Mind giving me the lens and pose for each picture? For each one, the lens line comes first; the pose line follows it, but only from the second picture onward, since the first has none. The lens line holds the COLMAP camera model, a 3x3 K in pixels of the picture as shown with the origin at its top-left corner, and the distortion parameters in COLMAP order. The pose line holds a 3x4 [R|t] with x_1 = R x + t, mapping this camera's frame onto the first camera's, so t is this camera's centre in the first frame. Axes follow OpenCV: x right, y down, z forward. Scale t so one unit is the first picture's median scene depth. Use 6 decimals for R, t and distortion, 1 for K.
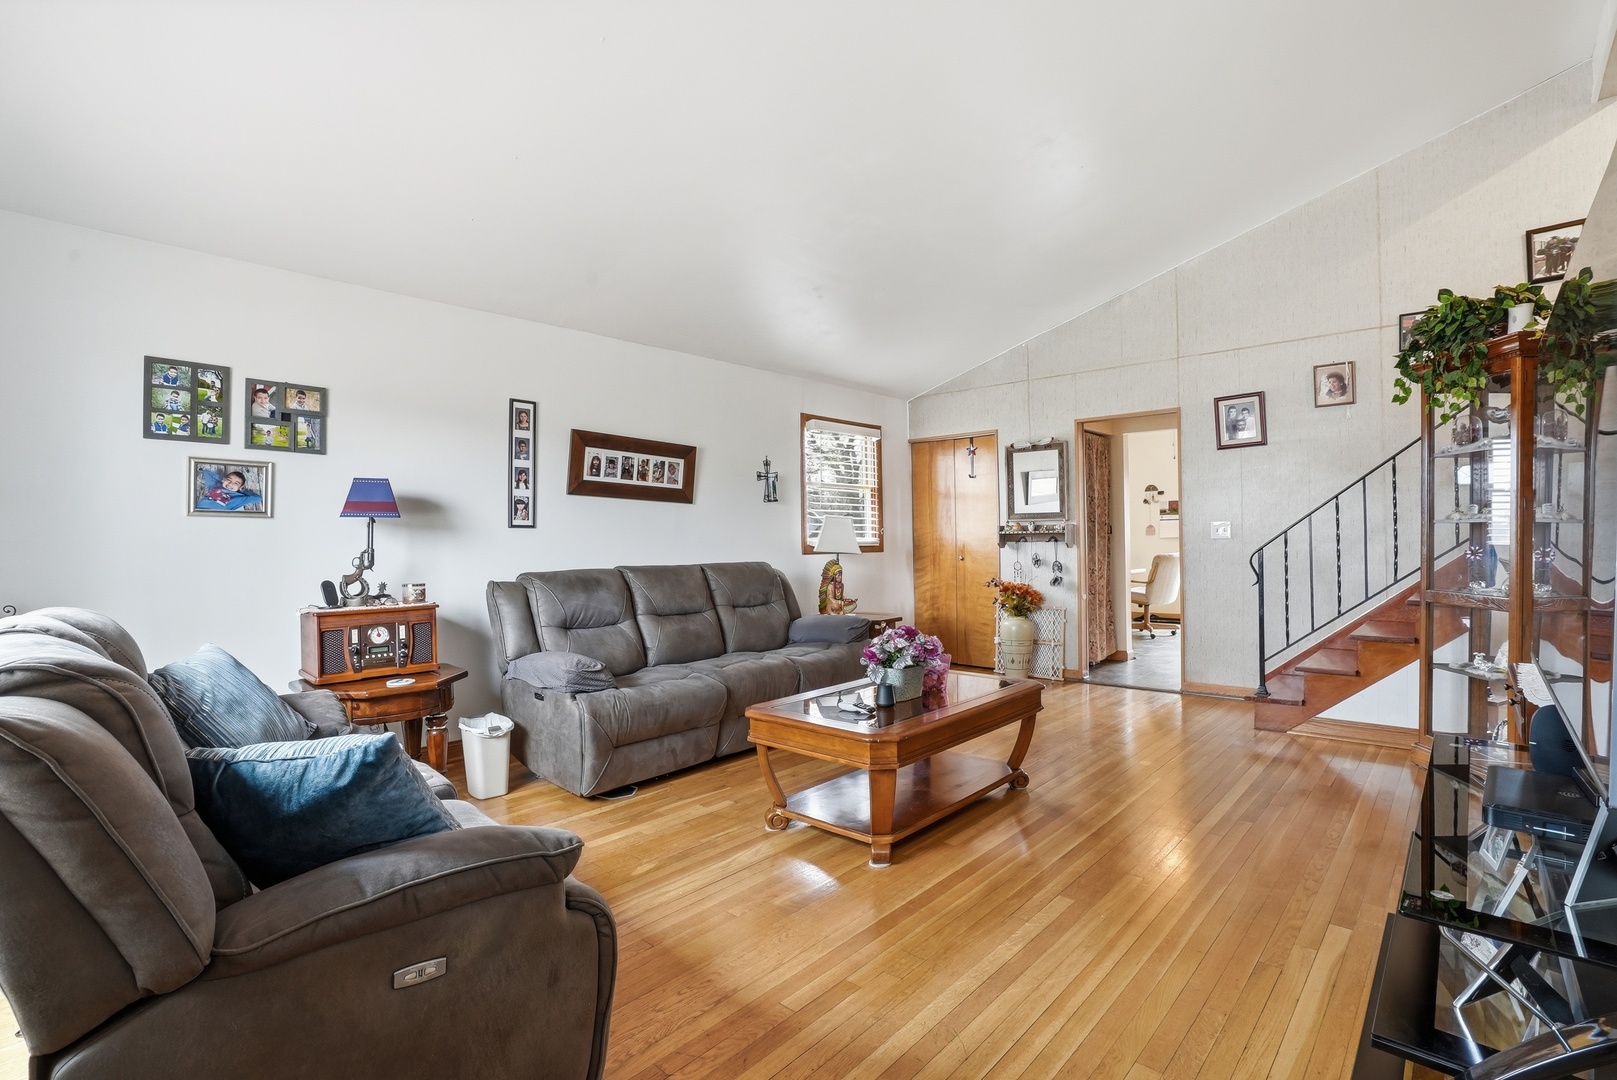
lens RADIAL K [[761.4, 0, 811.6], [0, 761.4, 541.0], [0, 0, 1]] dist [-0.039402, 0.011669]
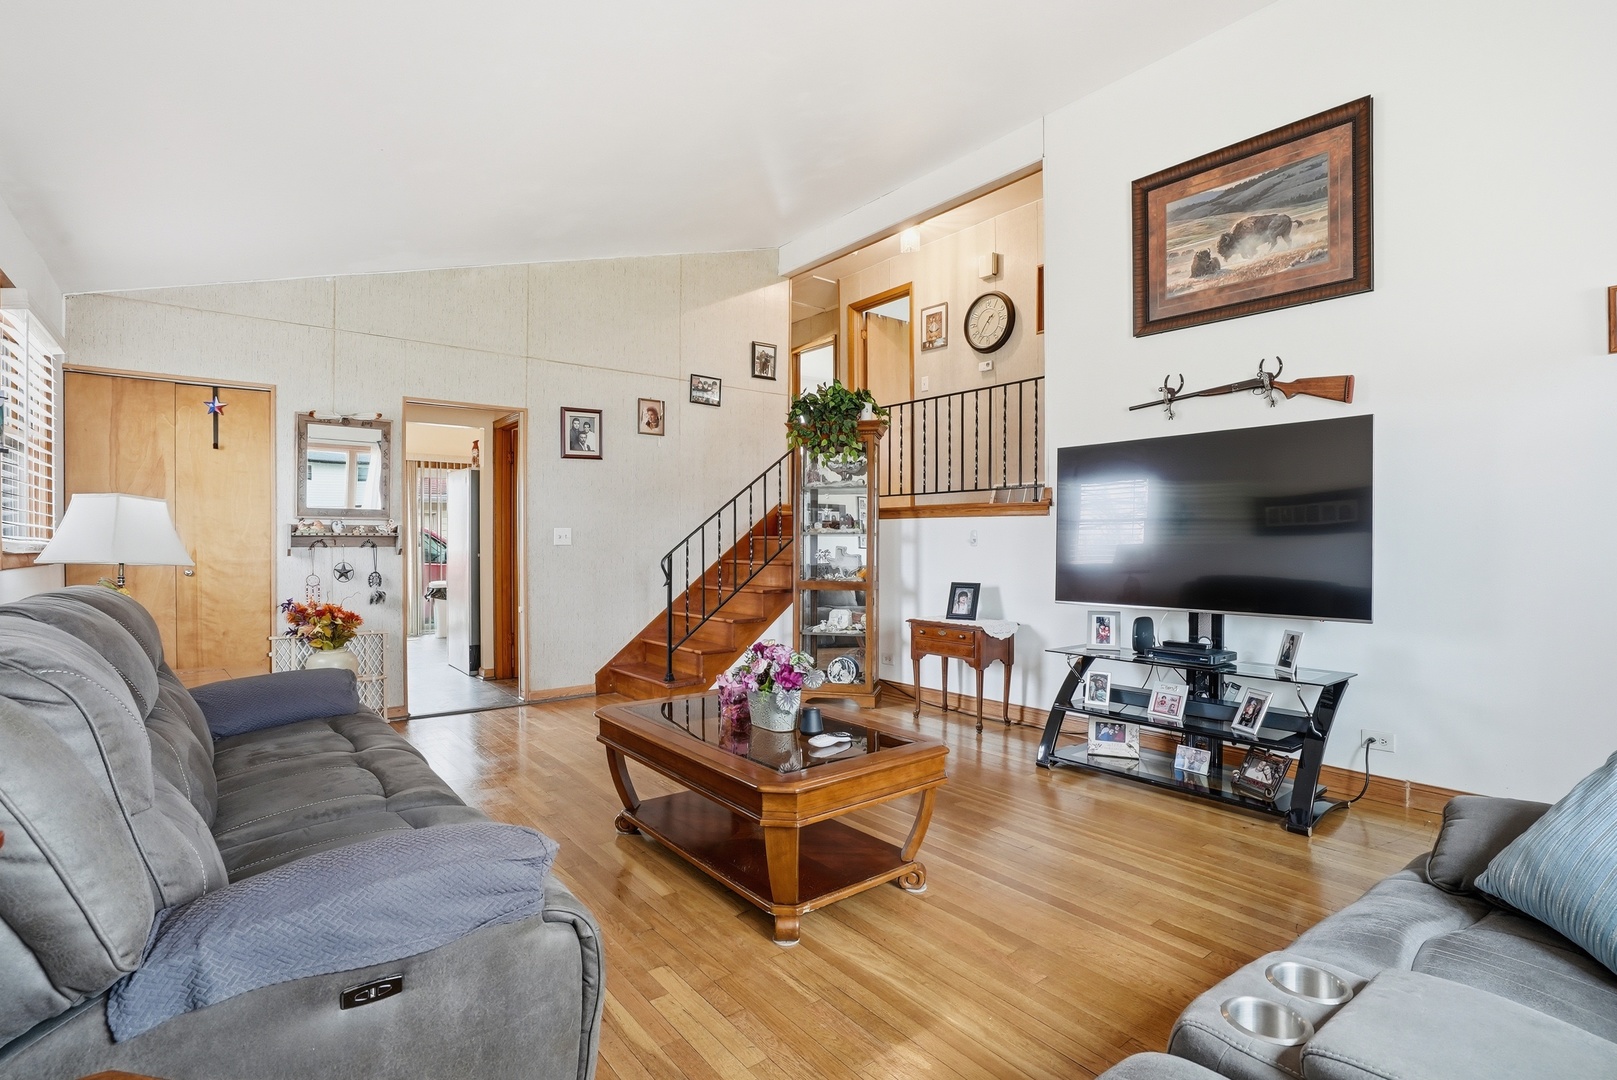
lens RADIAL K [[788.1, 0, 811.5], [0, 788.1, 543.1], [0, 0, 1]] dist [-0.027083, -0.000274]
pose [[0.155830, 0.004526, 0.987773, -0.401542], [-0.004752, 0.999981, -0.003833, -0.002329], [-0.987772, -0.004097, 0.155849, 0.432083]]
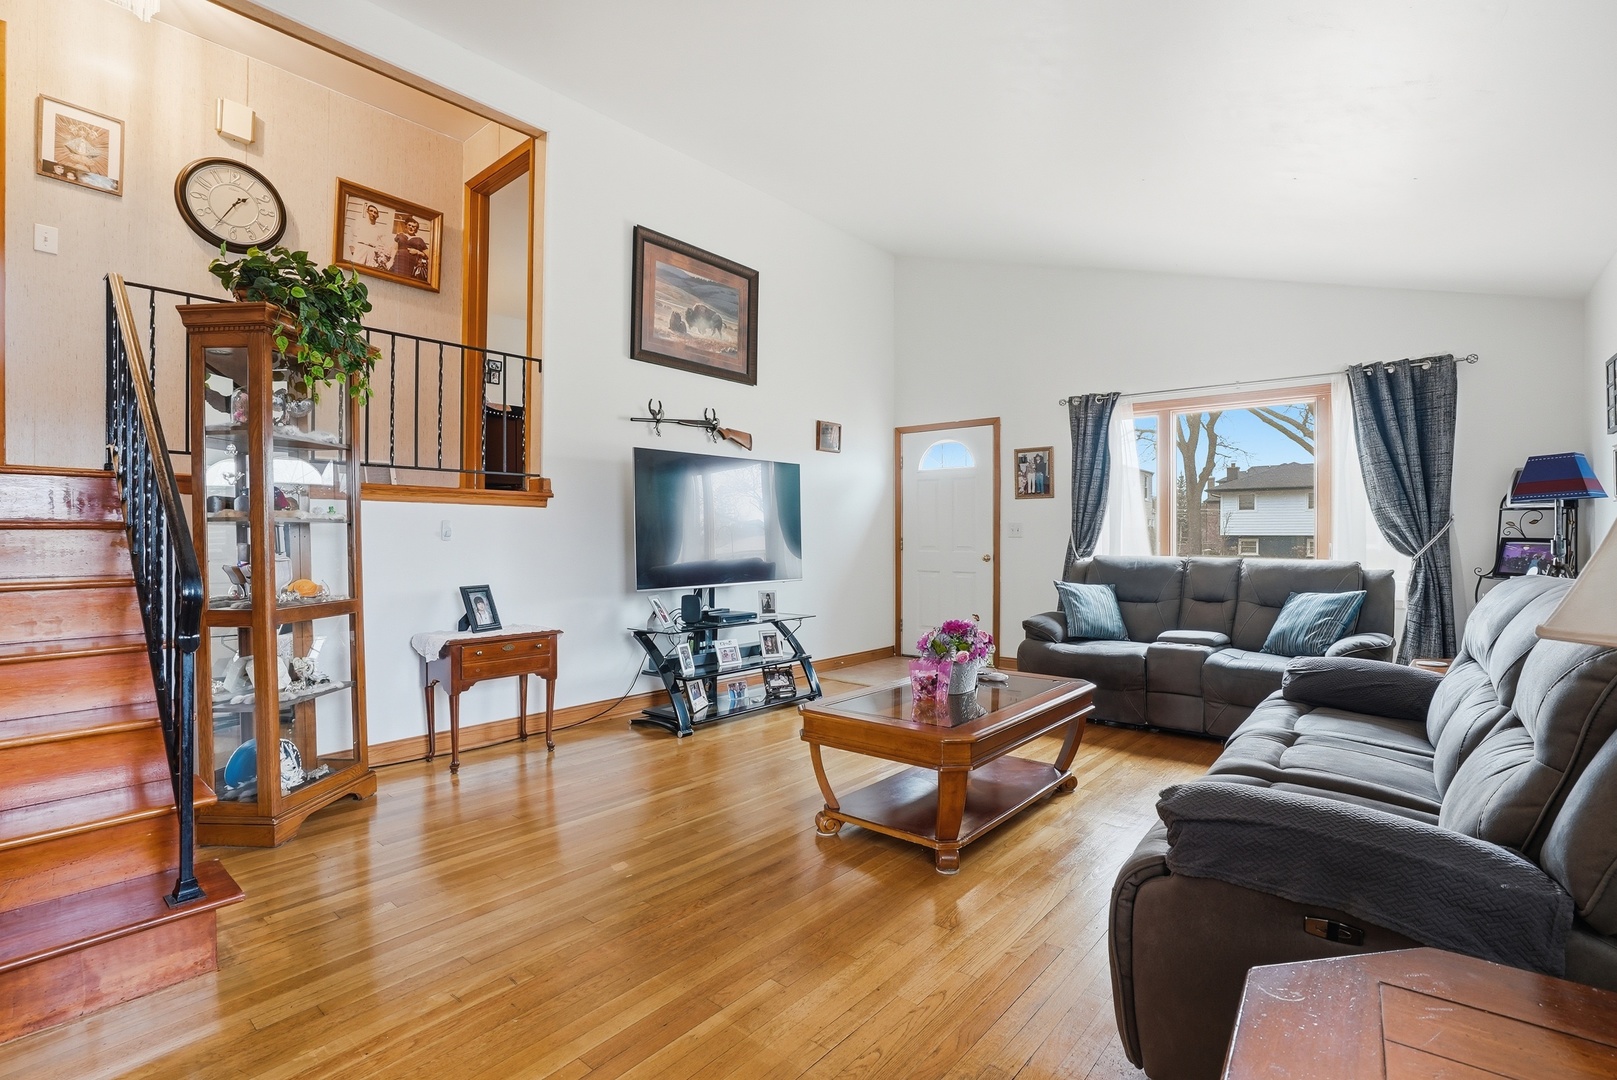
lens RADIAL K [[761.4, 0, 811.2], [0, 761.4, 536.2], [0, 0, 1]] dist [-0.039402, 0.011669]
pose [[-0.999093, 0.003371, -0.042453, 0.228650], [0.003353, 0.999994, 0.000503, -0.006020], [0.042455, 0.000360, -0.999098, 1.097143]]
